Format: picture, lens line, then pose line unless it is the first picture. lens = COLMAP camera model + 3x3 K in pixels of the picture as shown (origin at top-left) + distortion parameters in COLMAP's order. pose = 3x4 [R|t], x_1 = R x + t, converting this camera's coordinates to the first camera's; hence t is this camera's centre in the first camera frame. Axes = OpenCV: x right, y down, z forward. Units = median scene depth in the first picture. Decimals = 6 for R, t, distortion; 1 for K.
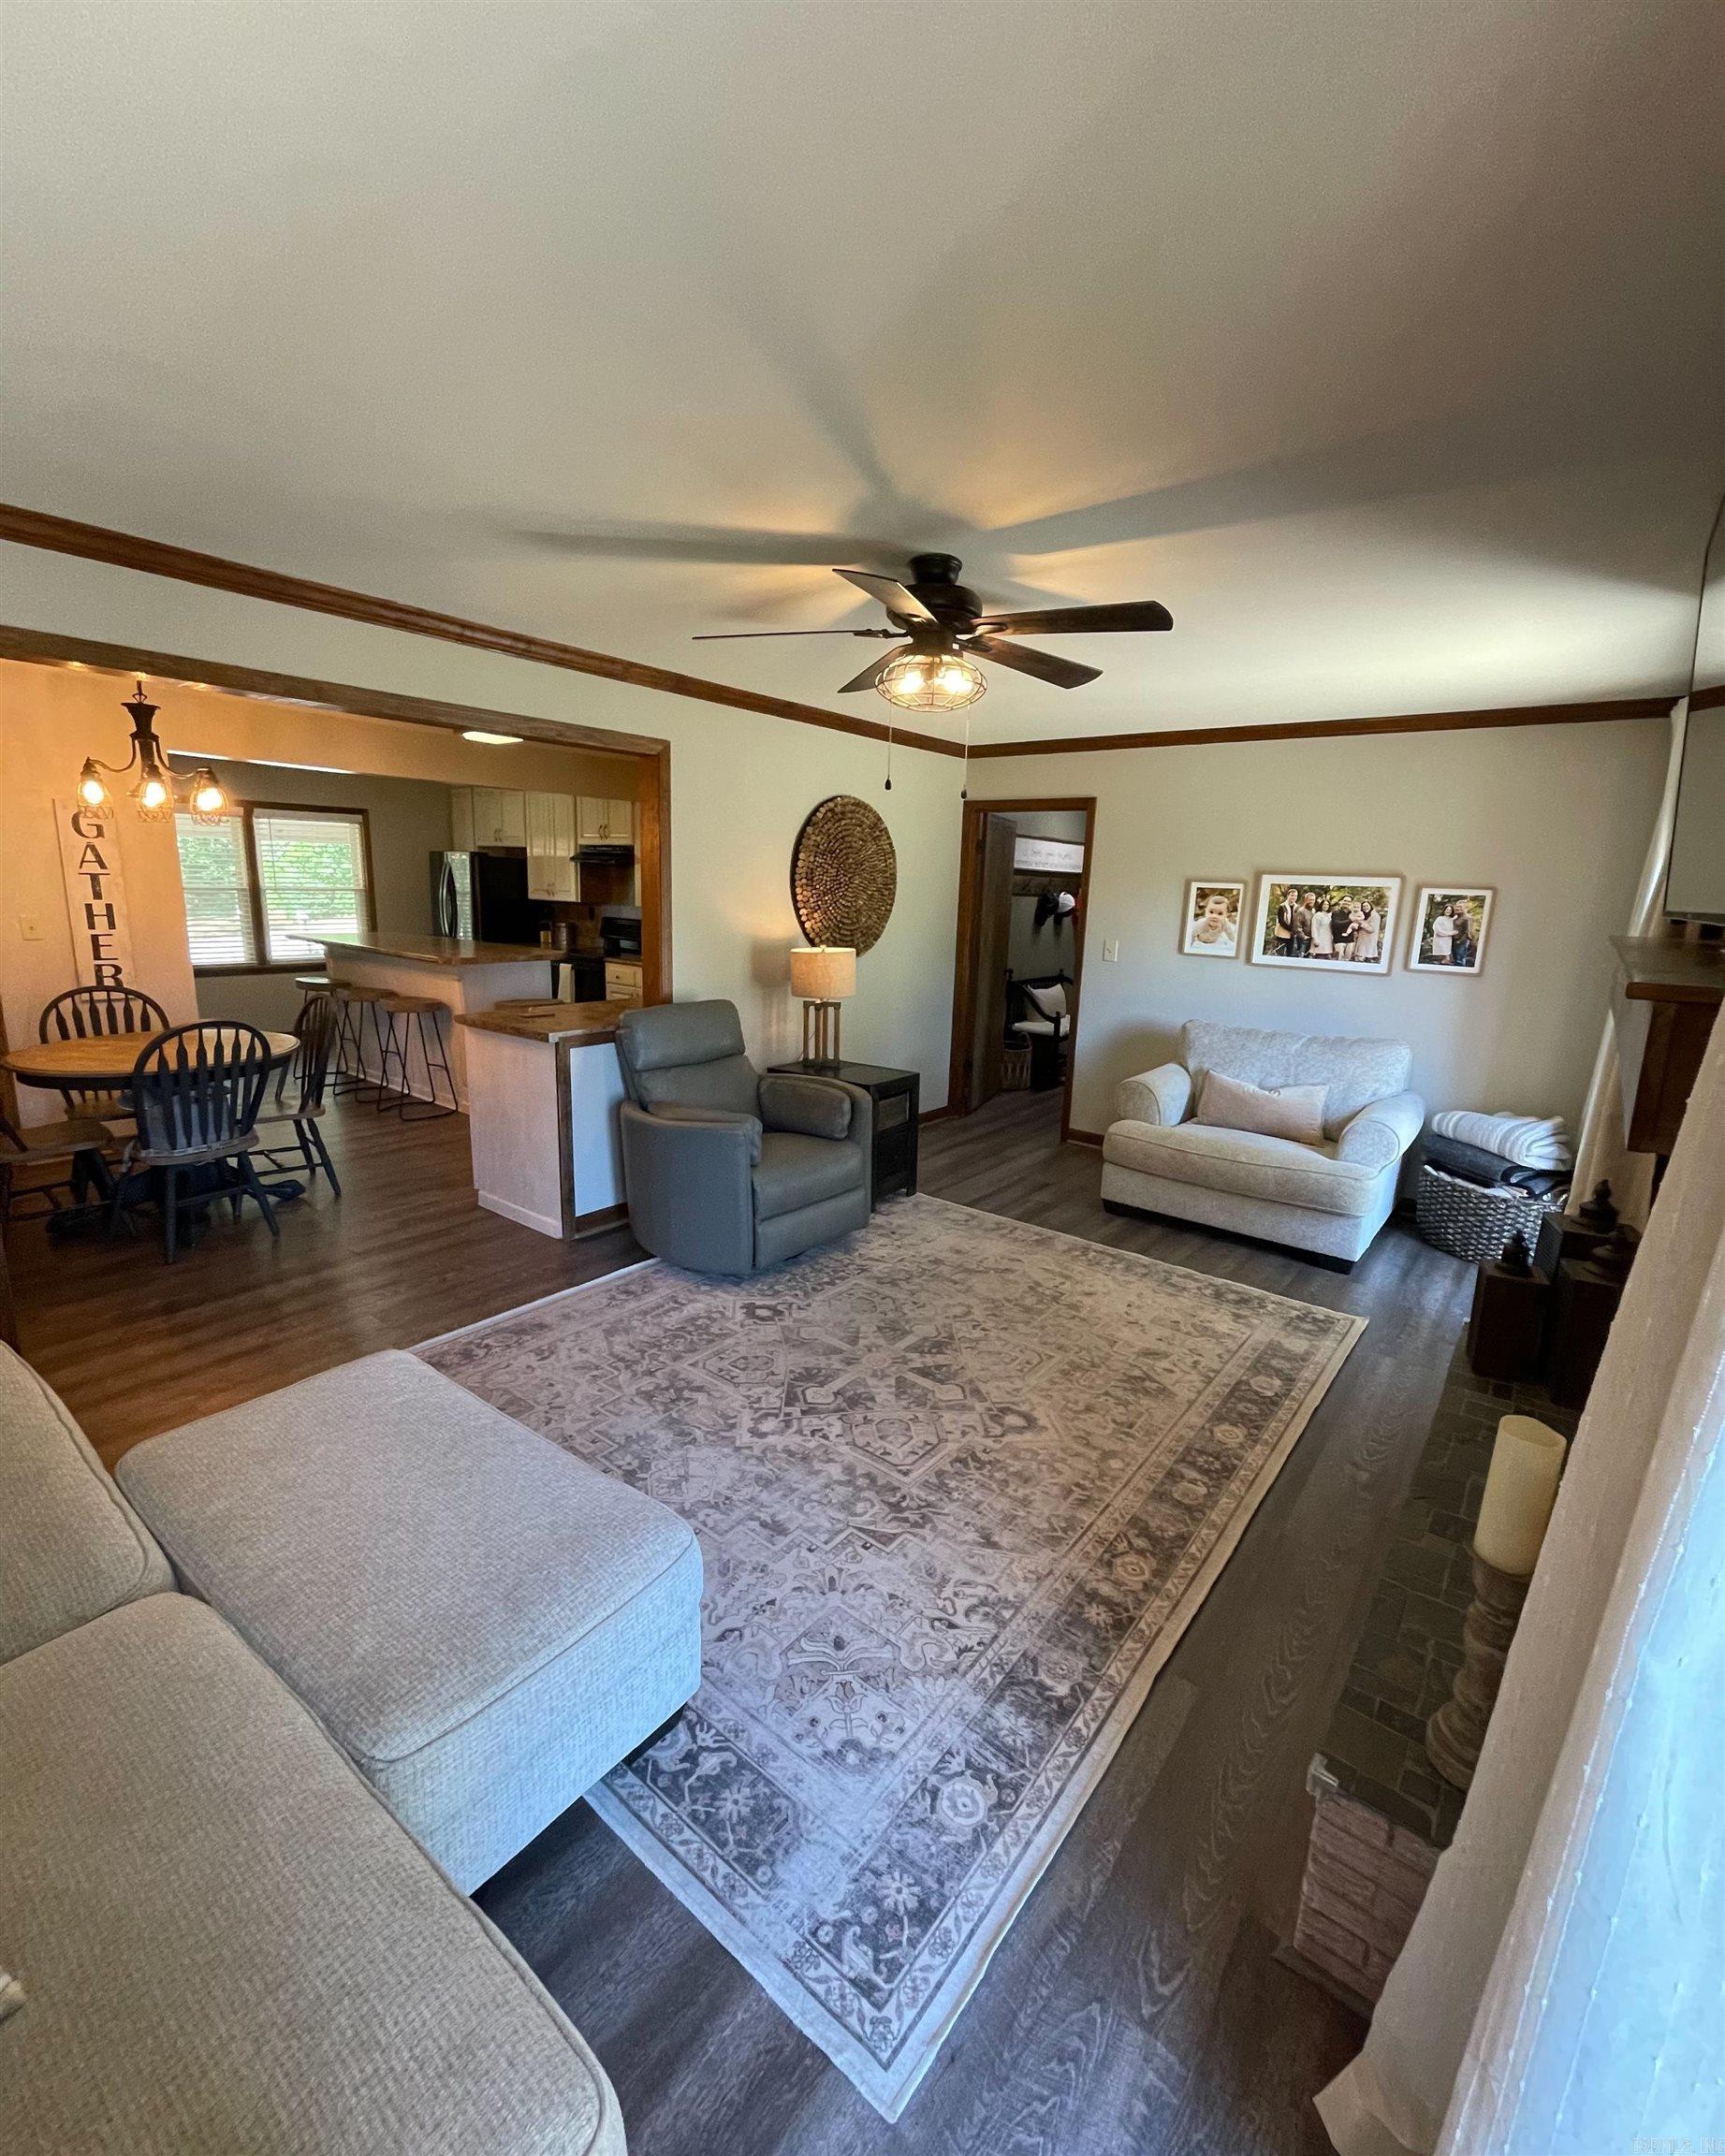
lens RADIAL K [[925.0, 0, 869.7], [0, 925.0, 1081.2], [0, 0, 1]] dist [-0.000342, -0.000626]
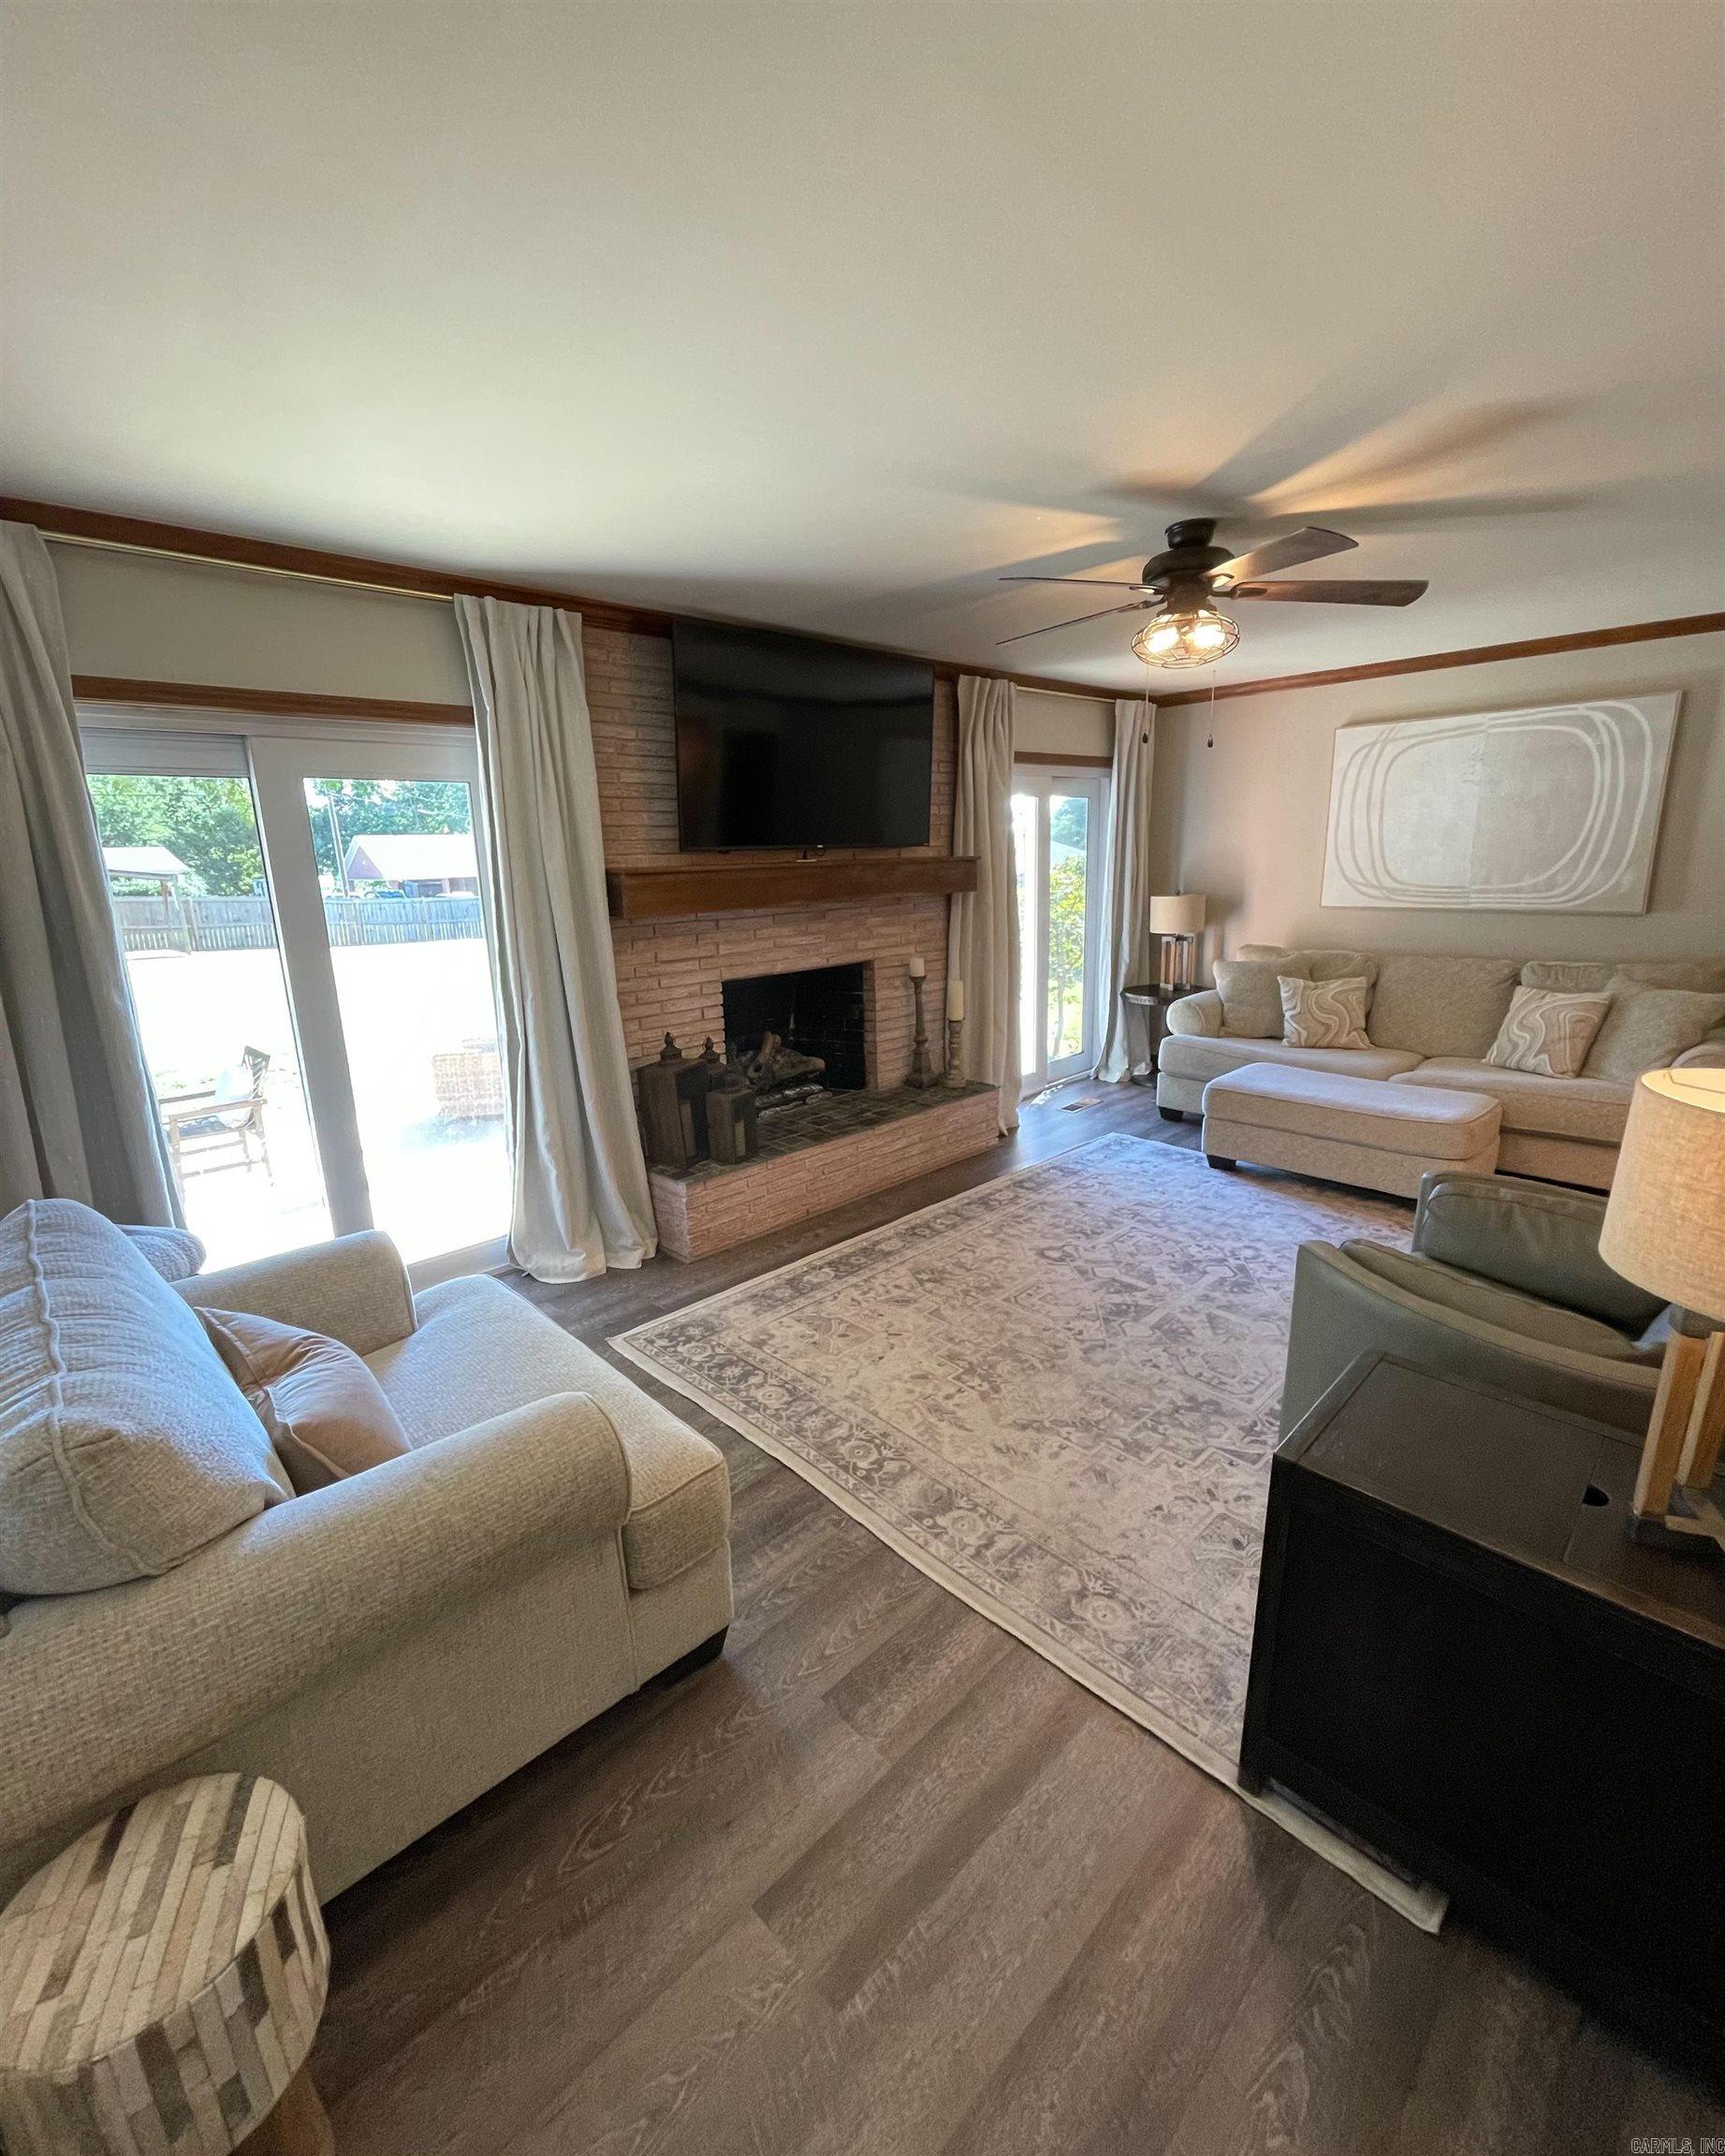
lens RADIAL K [[925.0, 0, 869.7], [0, 925.0, 1081.2], [0, 0, 1]] dist [-0.000342, -0.000626]
pose [[-0.990631, -0.037919, 0.131196, 0.210212], [0.024127, 0.896975, 0.441423, -0.354915], [-0.134417, 0.440453, -0.887656, 1.743773]]
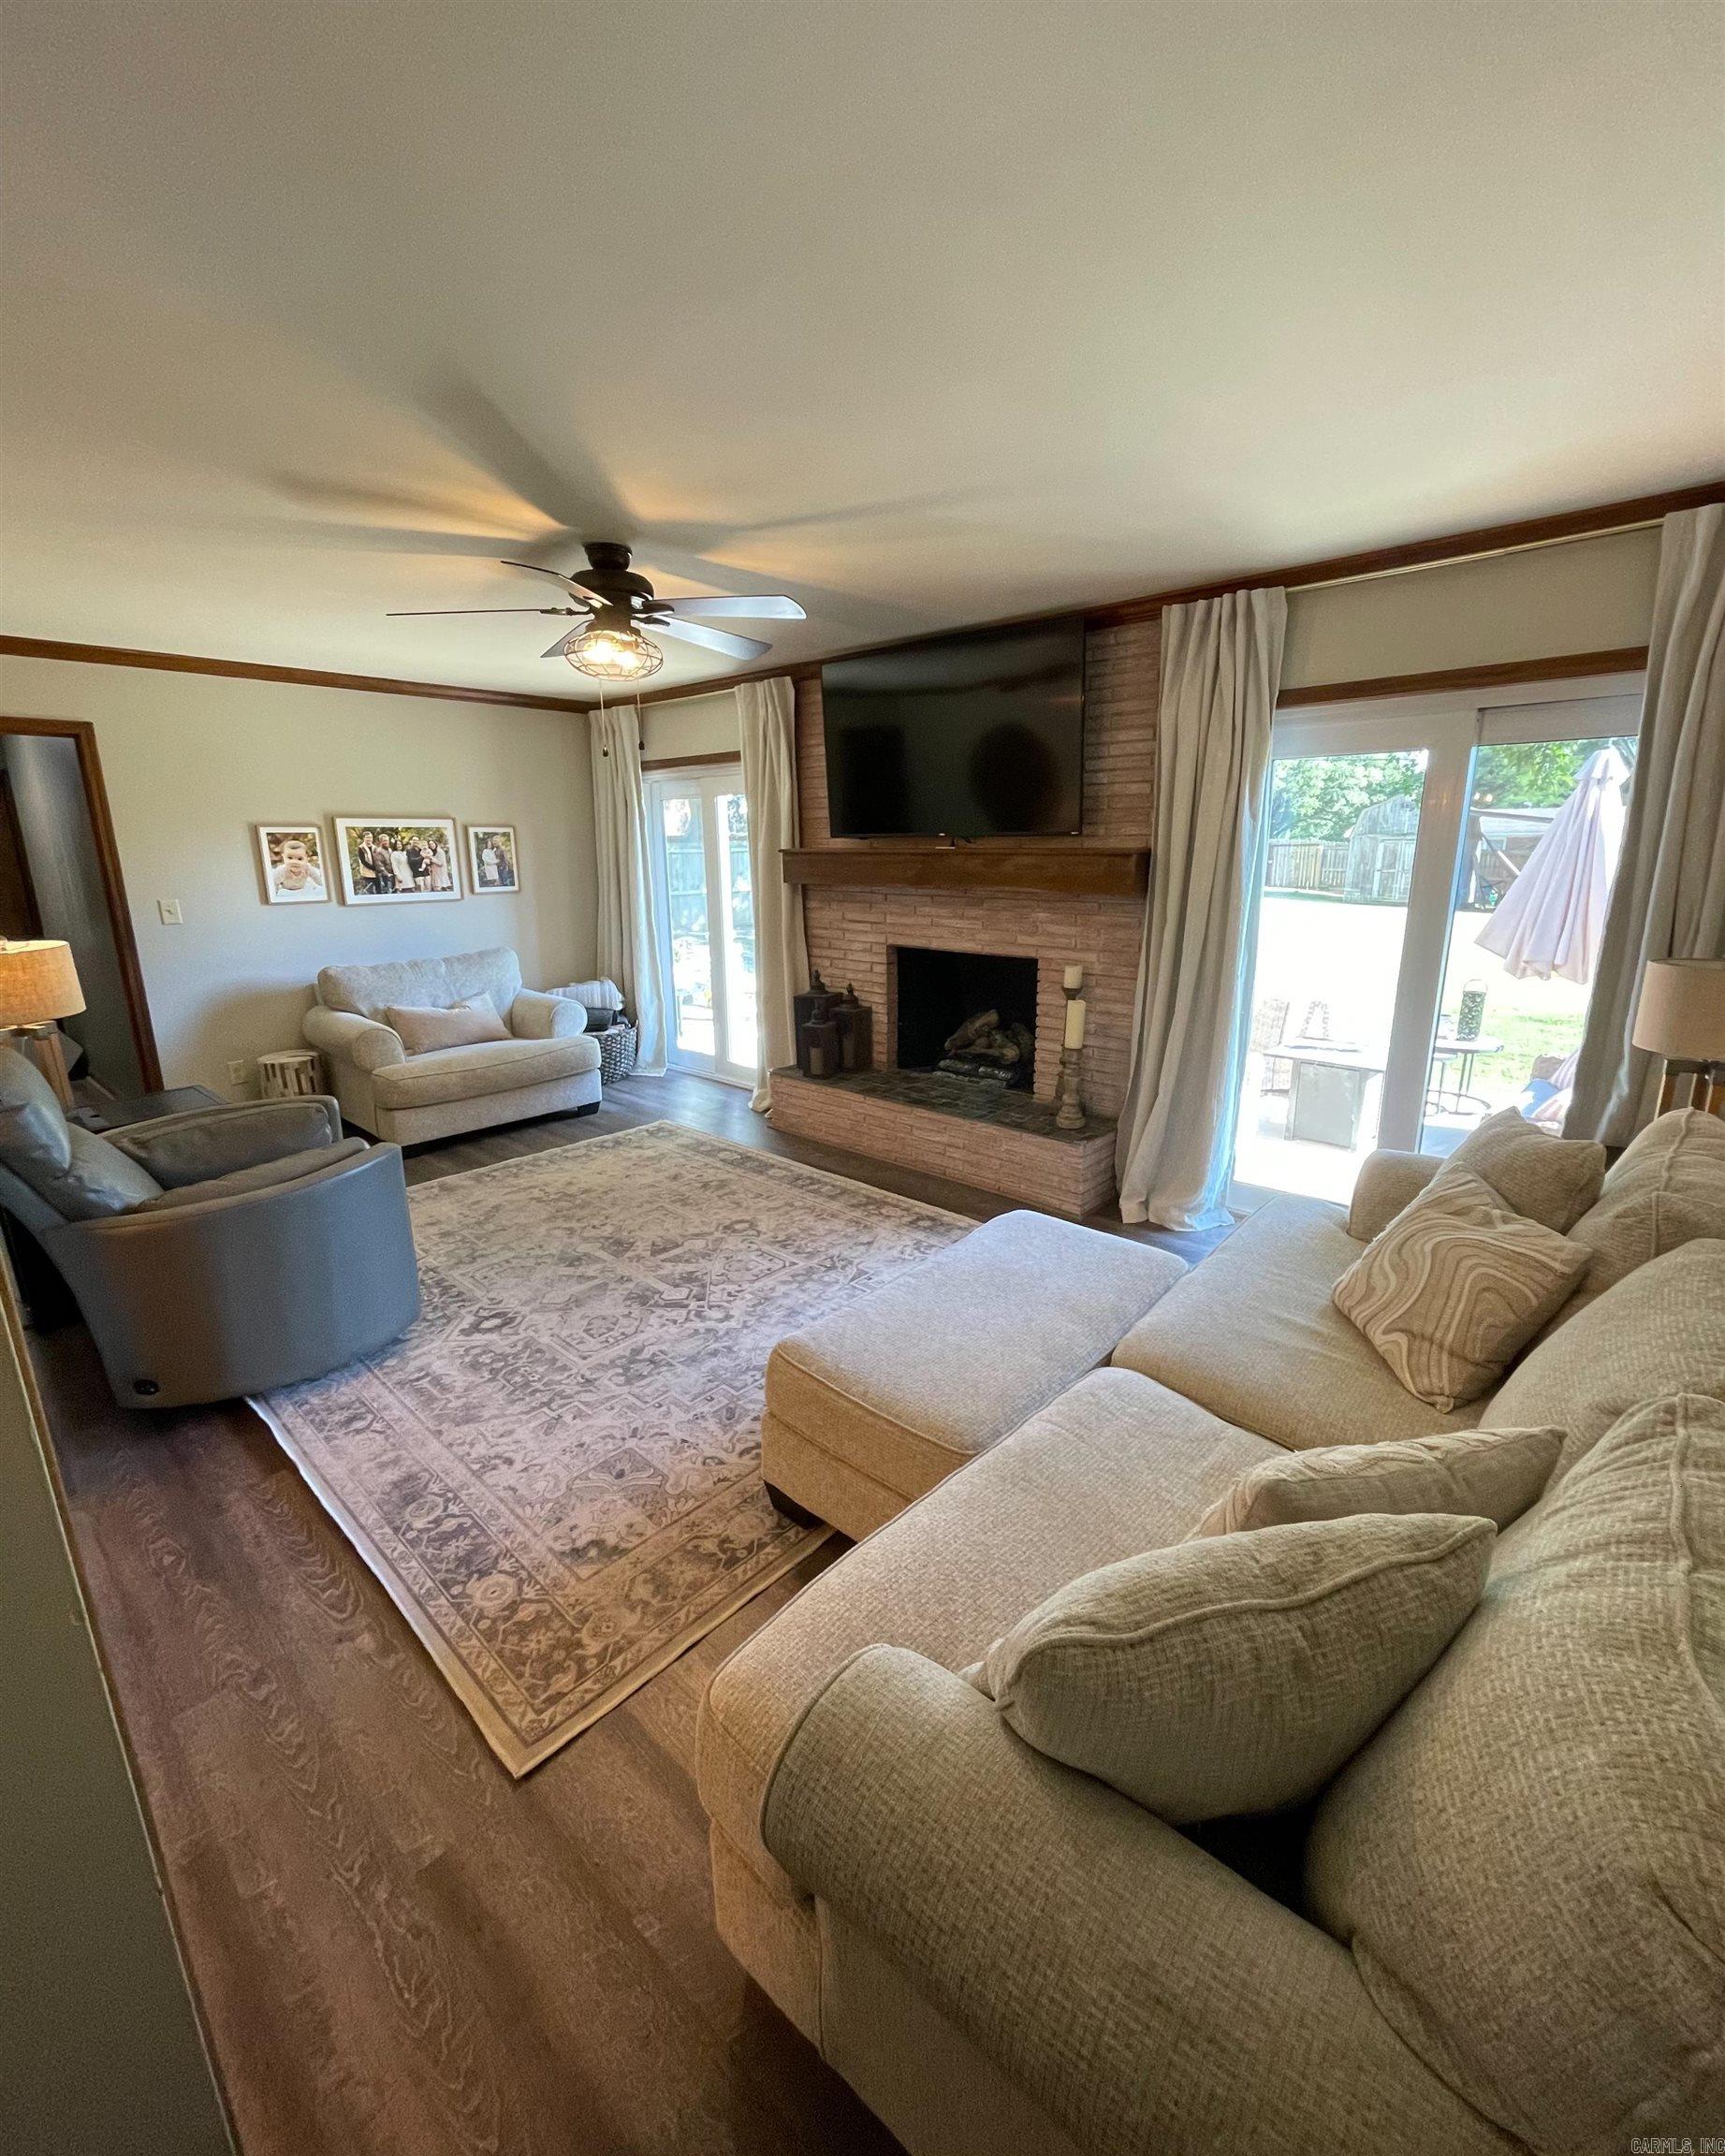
lens RADIAL K [[925.0, 0, 869.7], [0, 925.0, 1081.2], [0, 0, 1]] dist [-0.000342, -0.000626]
pose [[0.078438, -0.285608, 0.955131, -0.907909], [0.220961, 0.939234, 0.262708, -0.128933], [-0.972123, 0.190441, 0.136779, 0.494832]]
